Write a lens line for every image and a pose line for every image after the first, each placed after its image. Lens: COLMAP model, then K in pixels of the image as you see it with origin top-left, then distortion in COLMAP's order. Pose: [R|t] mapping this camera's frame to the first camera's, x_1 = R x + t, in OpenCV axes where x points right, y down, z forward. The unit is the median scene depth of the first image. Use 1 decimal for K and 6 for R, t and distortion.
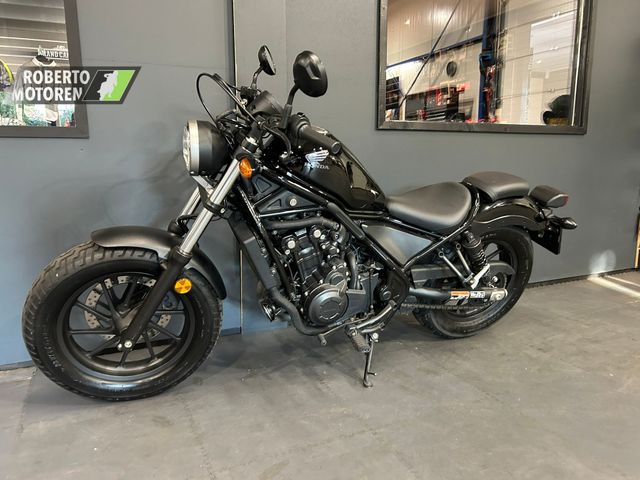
lens RADIAL K [[483.8, 0, 317.7], [0, 483.8, 240.8], [0, 0, 1]] dist [0.010565, -0.002886]
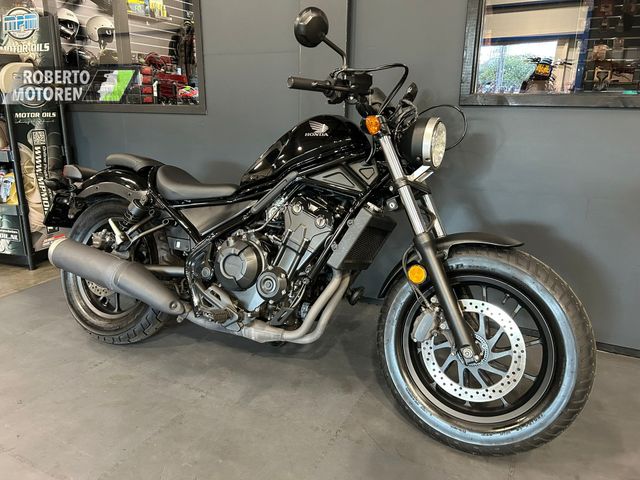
lens RADIAL K [[483.7, 0, 315.8], [0, 483.7, 234.3], [0, 0, 1]] dist [0.008873, -0.001691]
pose [[0.632298, 0.214847, -0.744338, 0.844556], [-0.141748, 0.976642, 0.161488, -0.154576], [0.761647, 0.003400, 0.647983, 0.379936]]
